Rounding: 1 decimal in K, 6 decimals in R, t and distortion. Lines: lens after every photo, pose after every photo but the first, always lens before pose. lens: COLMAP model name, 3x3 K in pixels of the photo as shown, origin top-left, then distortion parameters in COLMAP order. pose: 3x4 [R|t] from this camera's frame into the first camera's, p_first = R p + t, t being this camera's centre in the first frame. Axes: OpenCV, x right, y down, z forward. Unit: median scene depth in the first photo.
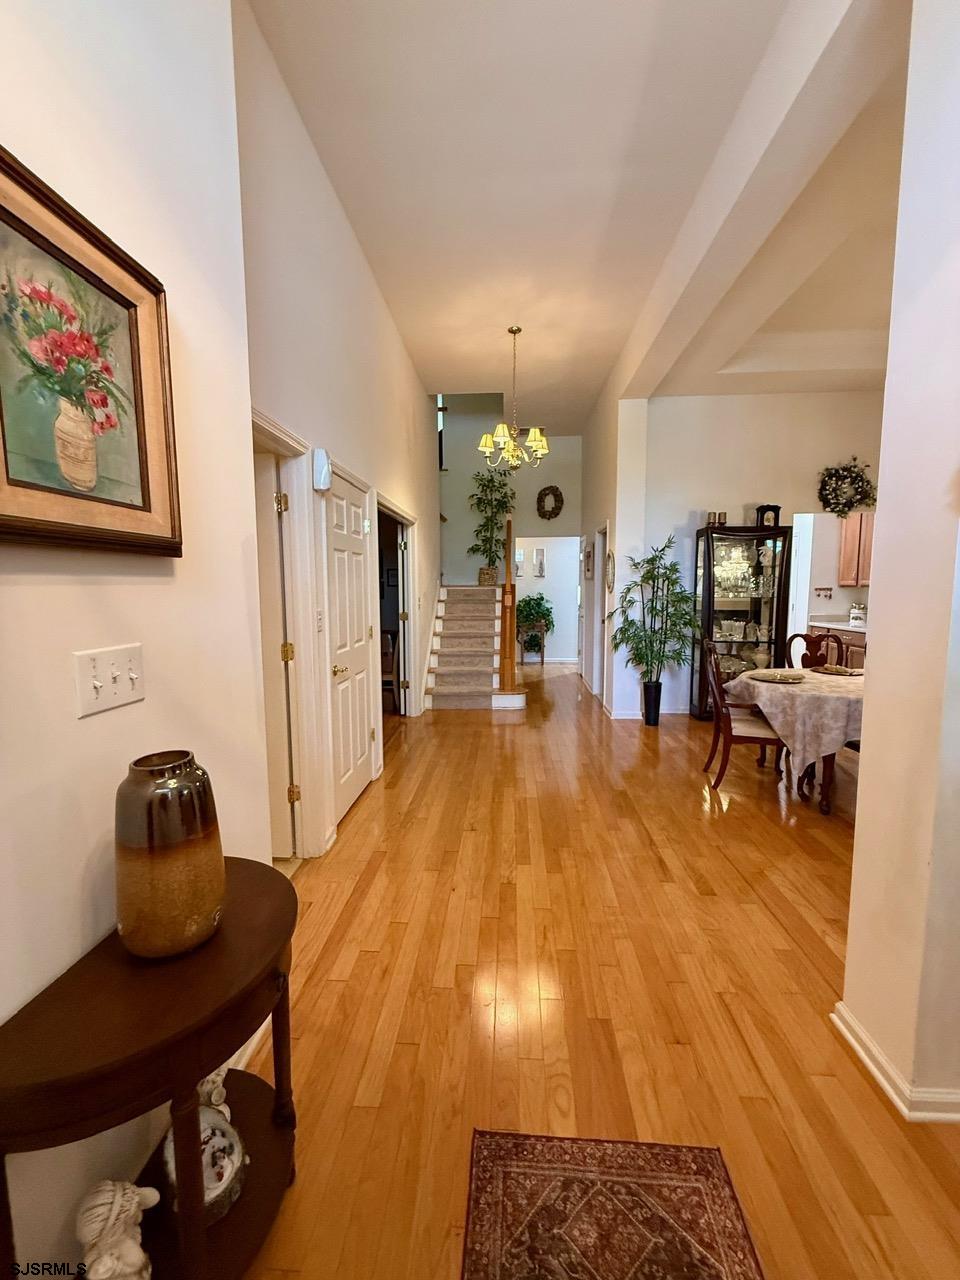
lens RADIAL K [[532.3, 0, 480.0], [0, 532.3, 640.0], [0, 0, 1]] dist [-0.002127, -0.000334]
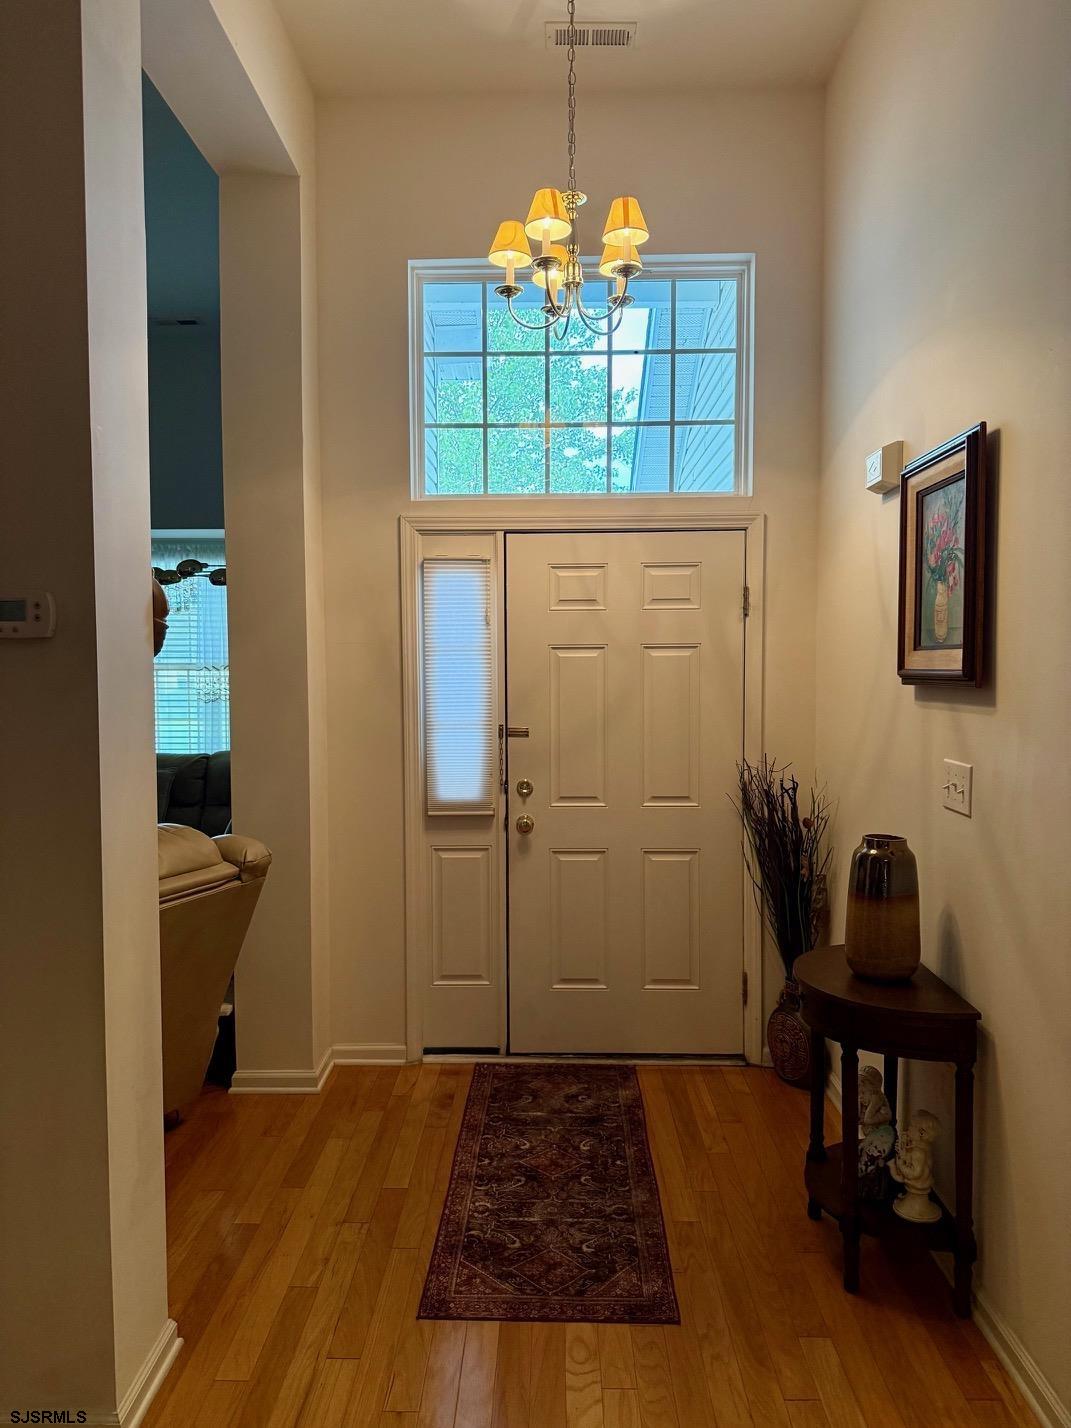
lens RADIAL K [[1010.0, 0, 535.5], [0, 1010.0, 714.0], [0, 0, 1]] dist [-0.001296, -0.000368]
pose [[-0.999113, 0.015000, -0.039350, 0.294358], [0.008745, 0.987942, 0.154579, -0.373414], [0.041195, 0.154098, -0.987196, 2.604969]]
